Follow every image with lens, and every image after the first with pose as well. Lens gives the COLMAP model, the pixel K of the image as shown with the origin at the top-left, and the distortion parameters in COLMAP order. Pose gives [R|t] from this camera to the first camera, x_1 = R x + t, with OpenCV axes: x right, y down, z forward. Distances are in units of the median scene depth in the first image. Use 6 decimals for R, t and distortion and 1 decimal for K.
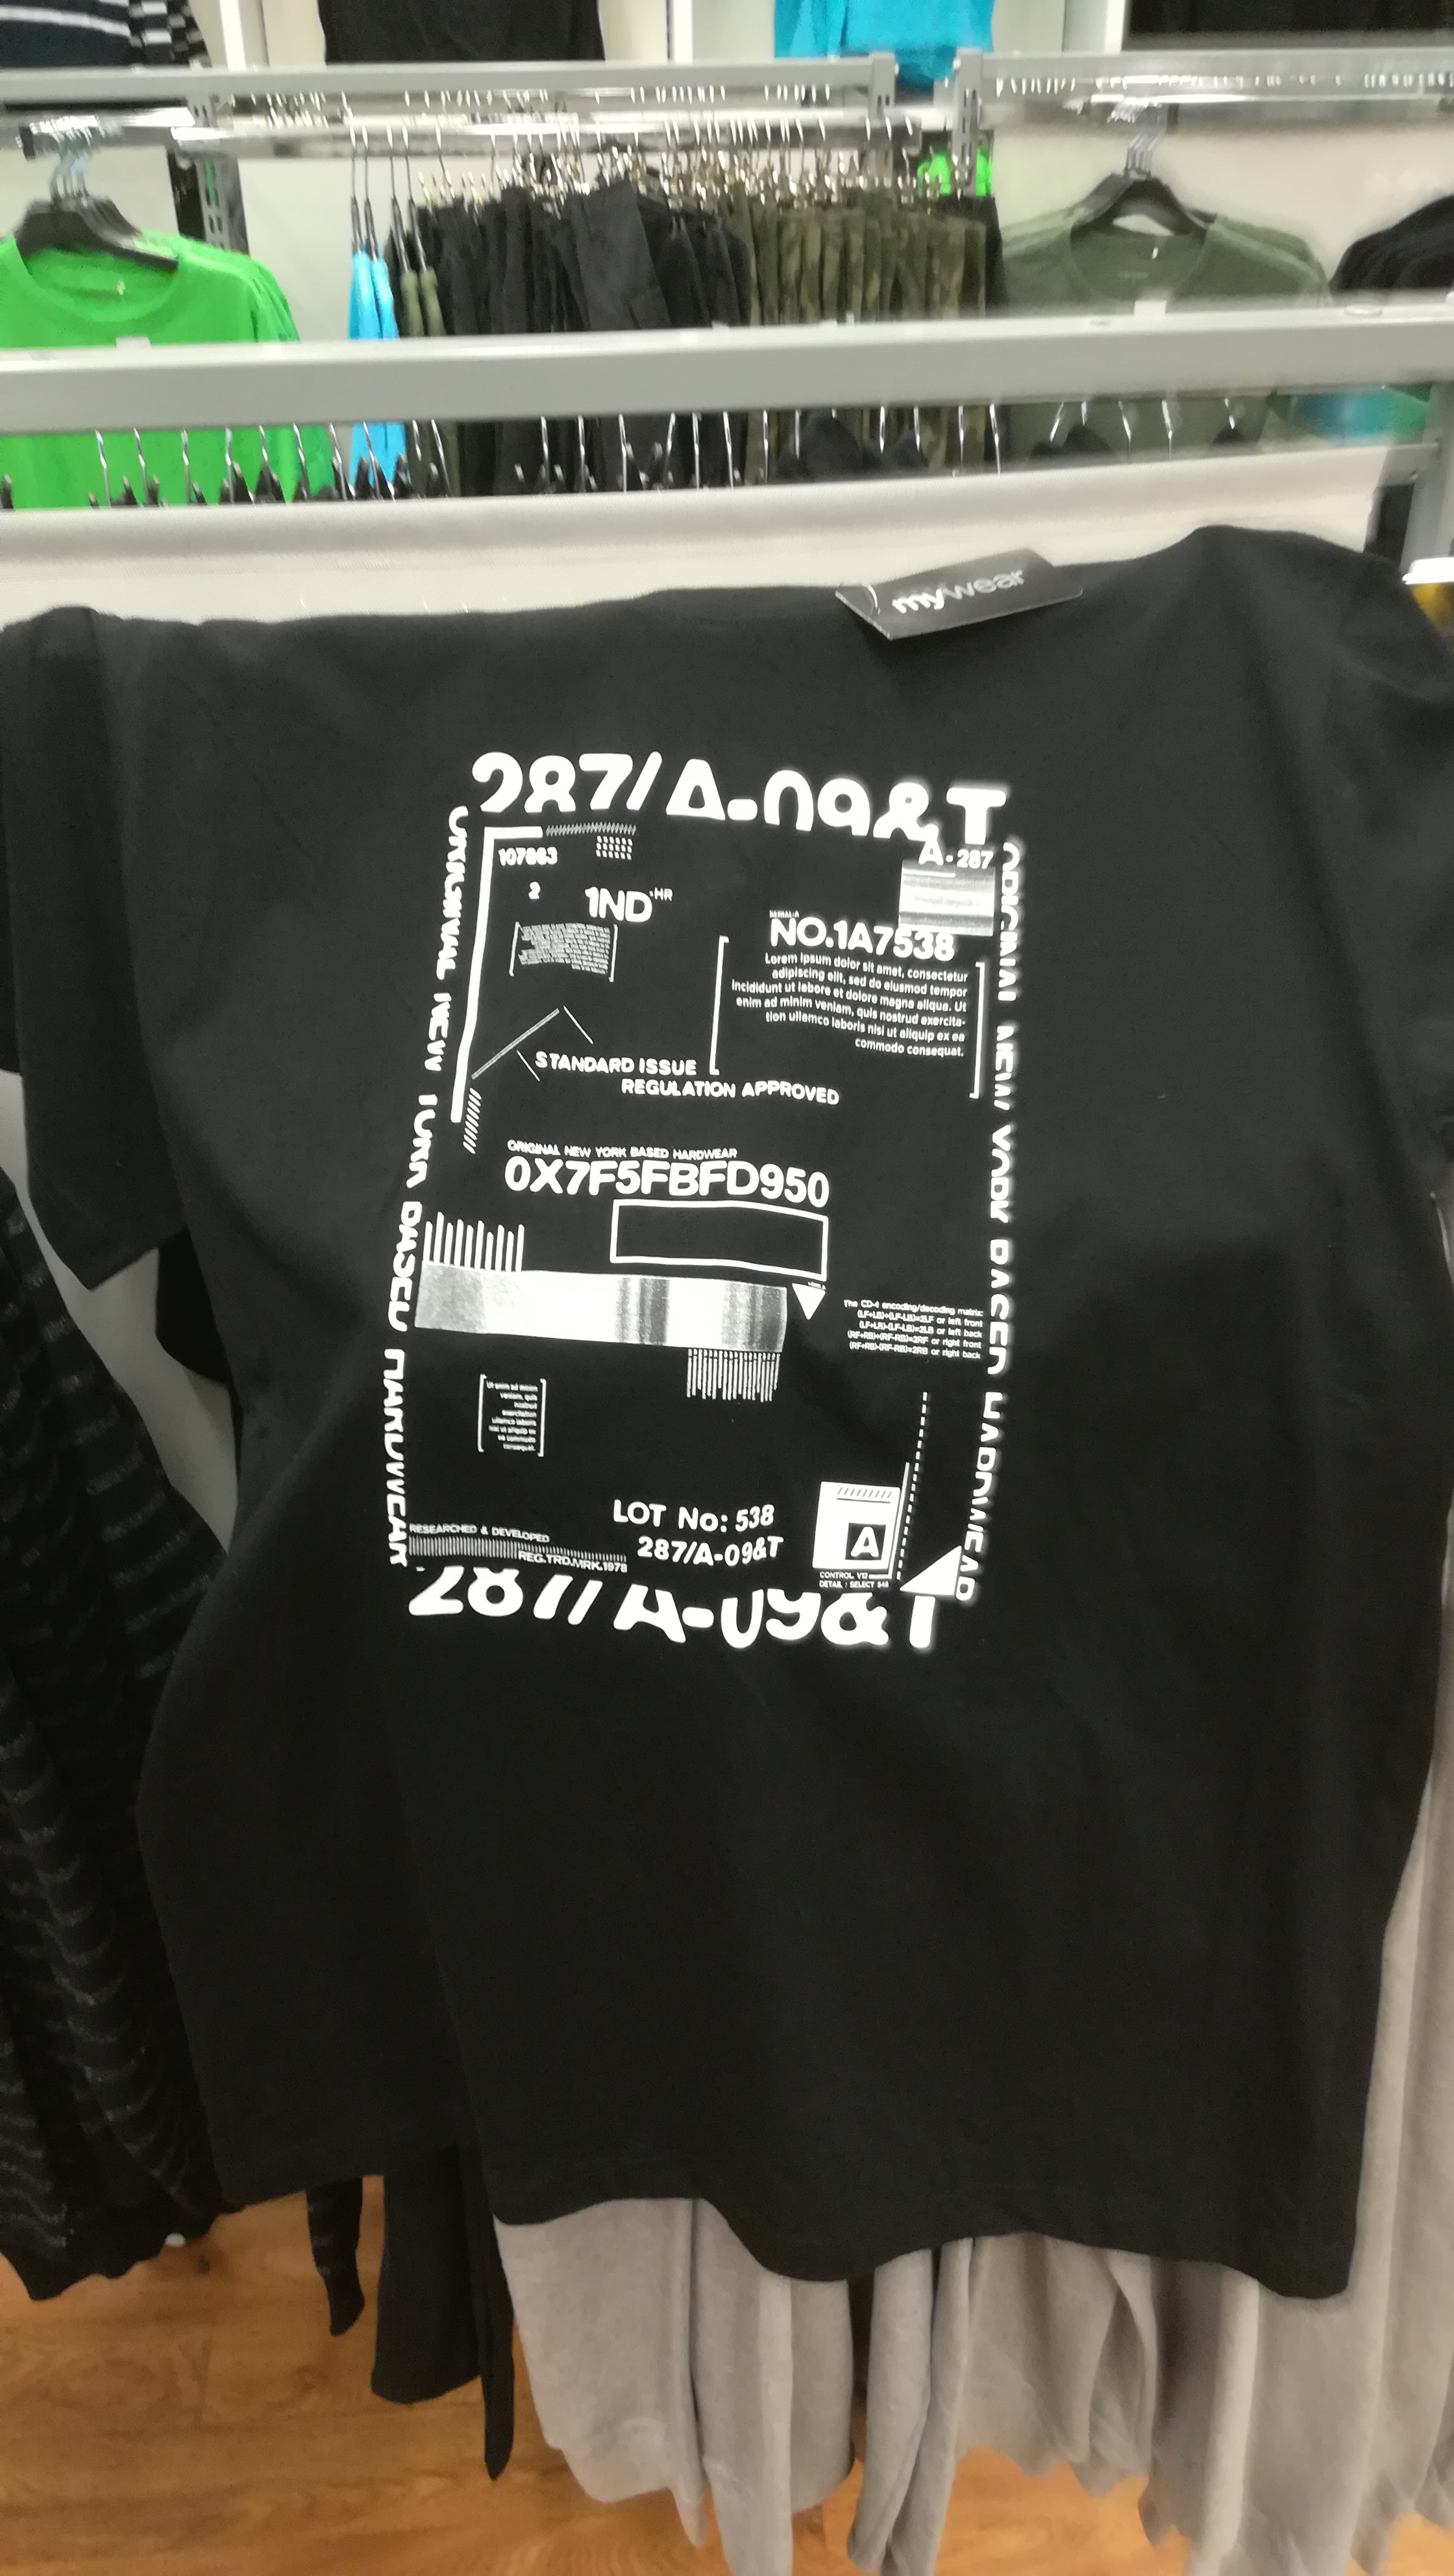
lens RADIAL K [[2026.9, 0, 727.0], [0, 2026.9, 1288.0], [0, 0, 1]] dist [0.103104, -0.264568]
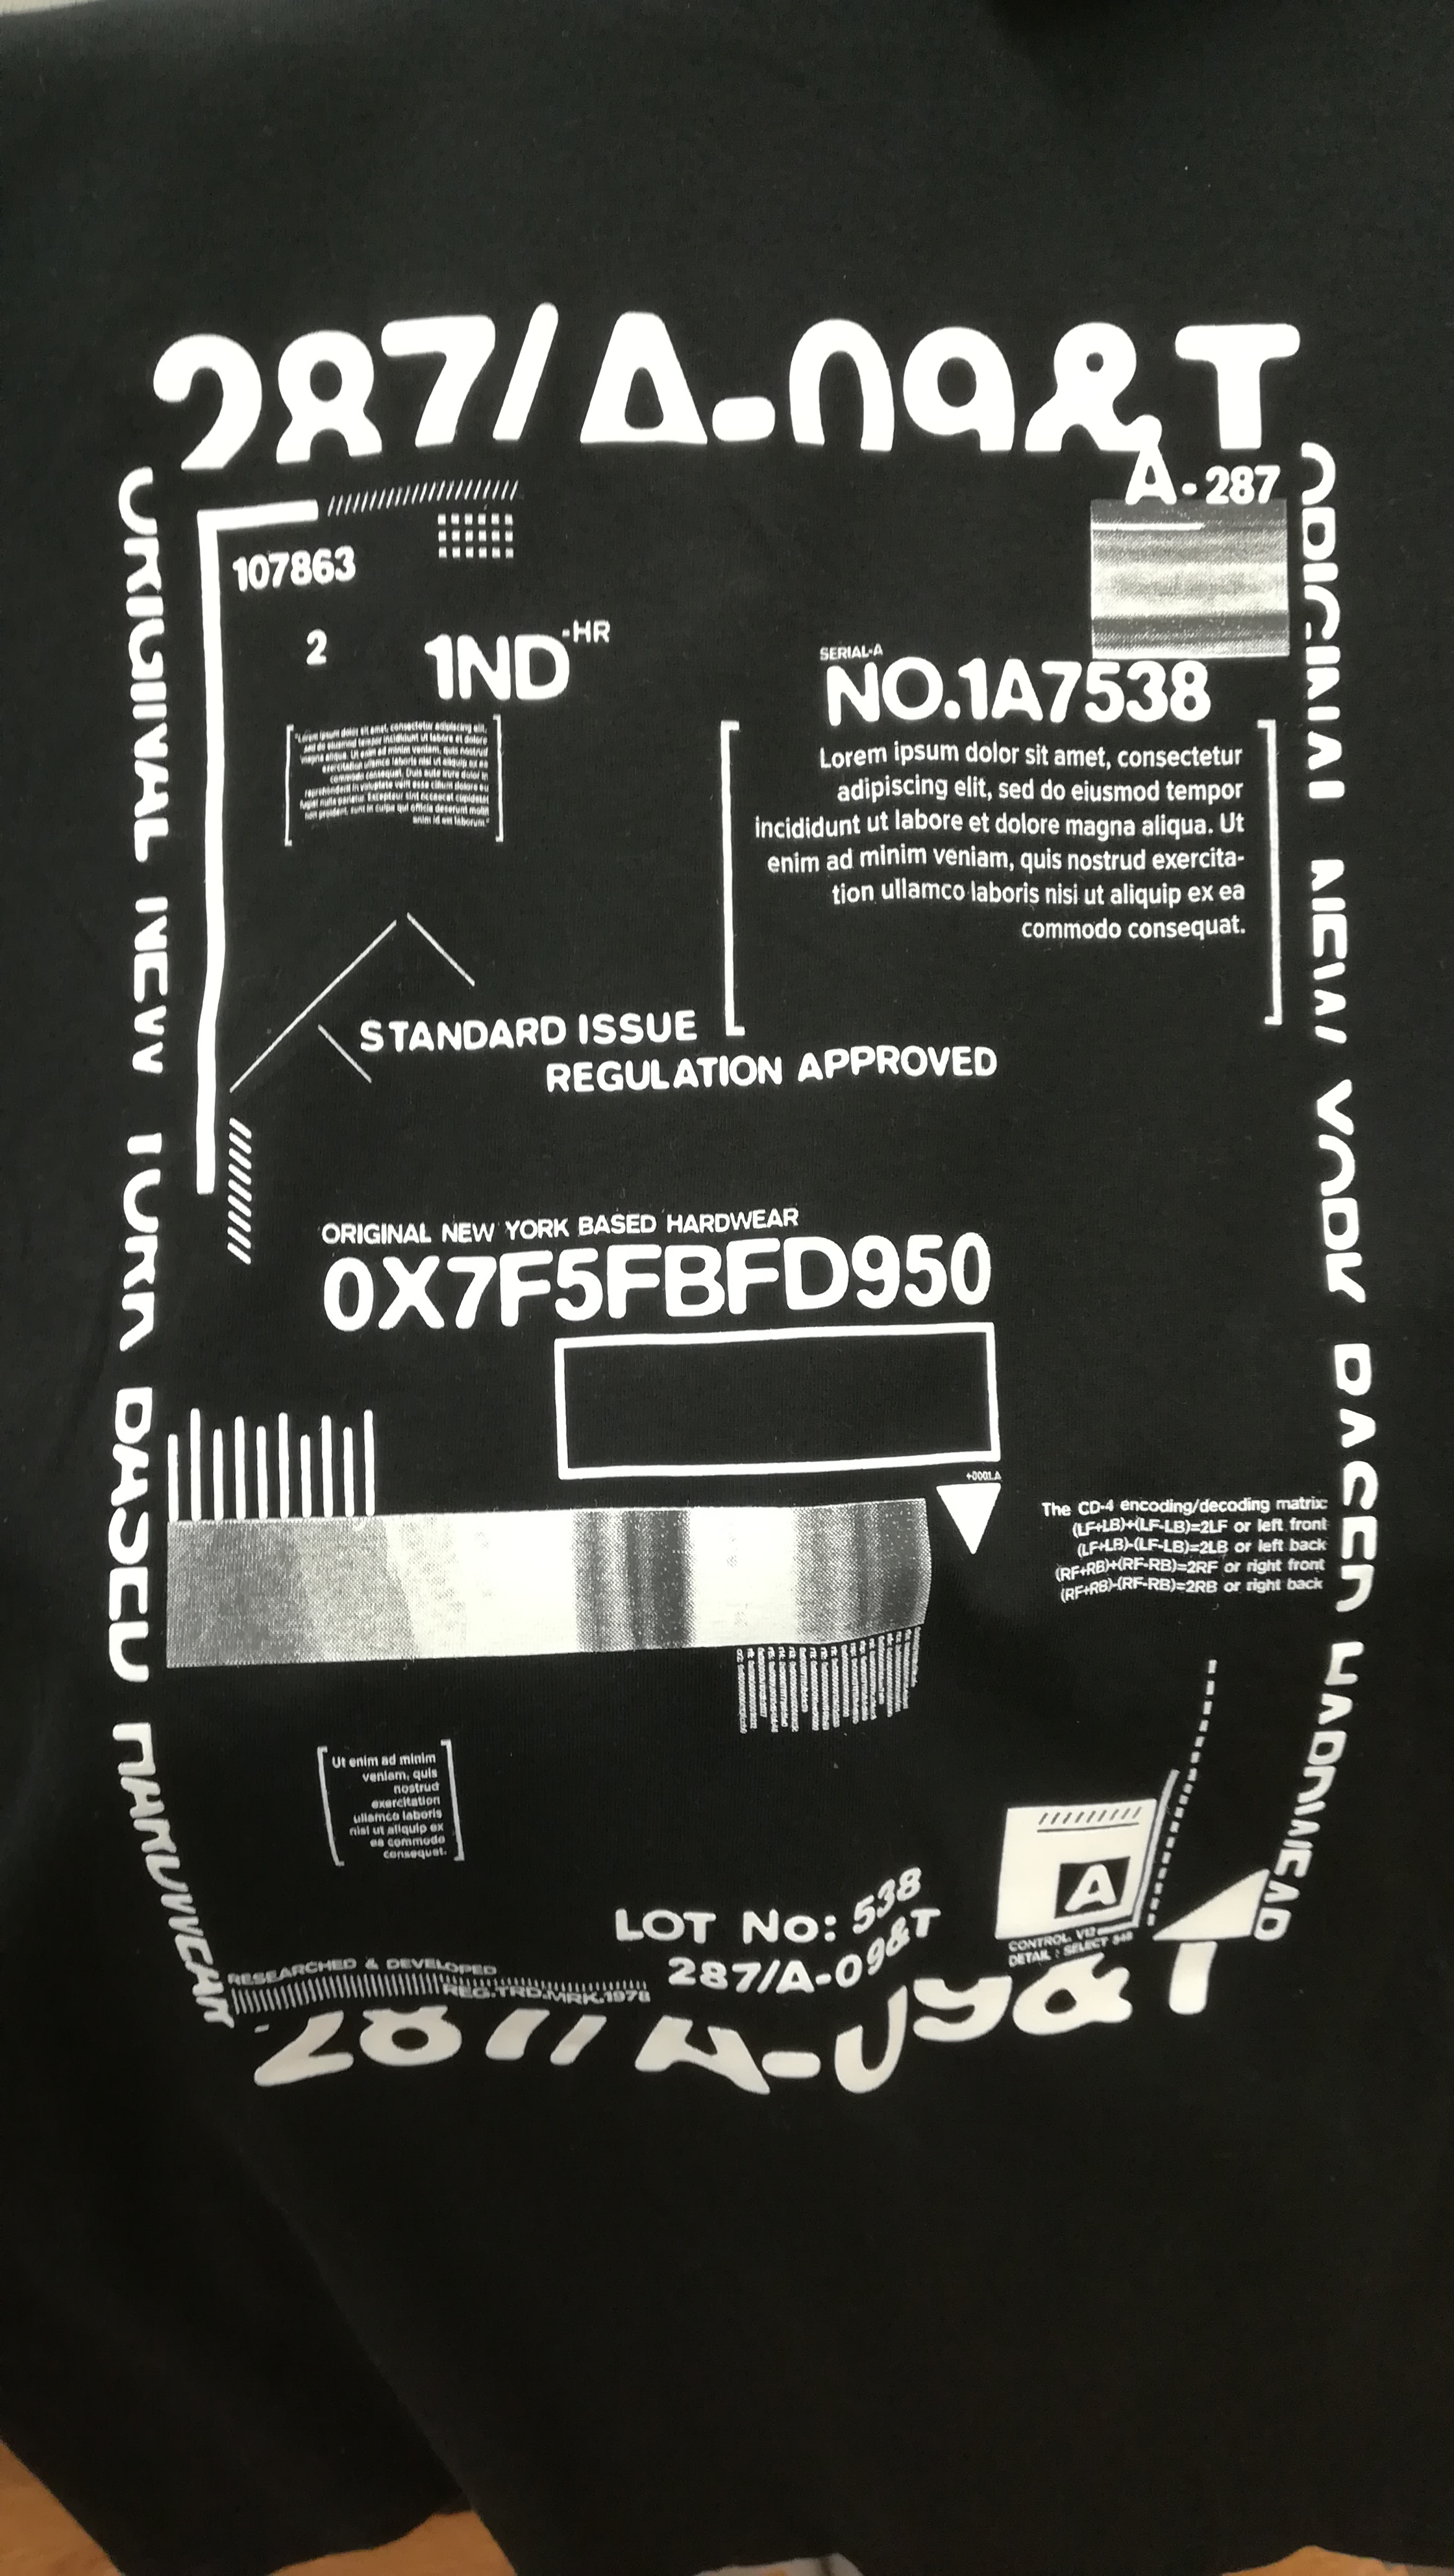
lens RADIAL K [[2026.9, 0, 727.0], [0, 2026.9, 1288.0], [0, 0, 1]] dist [0.103104, -0.264568]
pose [[0.996404, -0.084447, -0.006980, -0.010023], [0.083516, 0.964805, 0.249354, -0.168840], [-0.014323, -0.249040, 0.968387, 0.526082]]
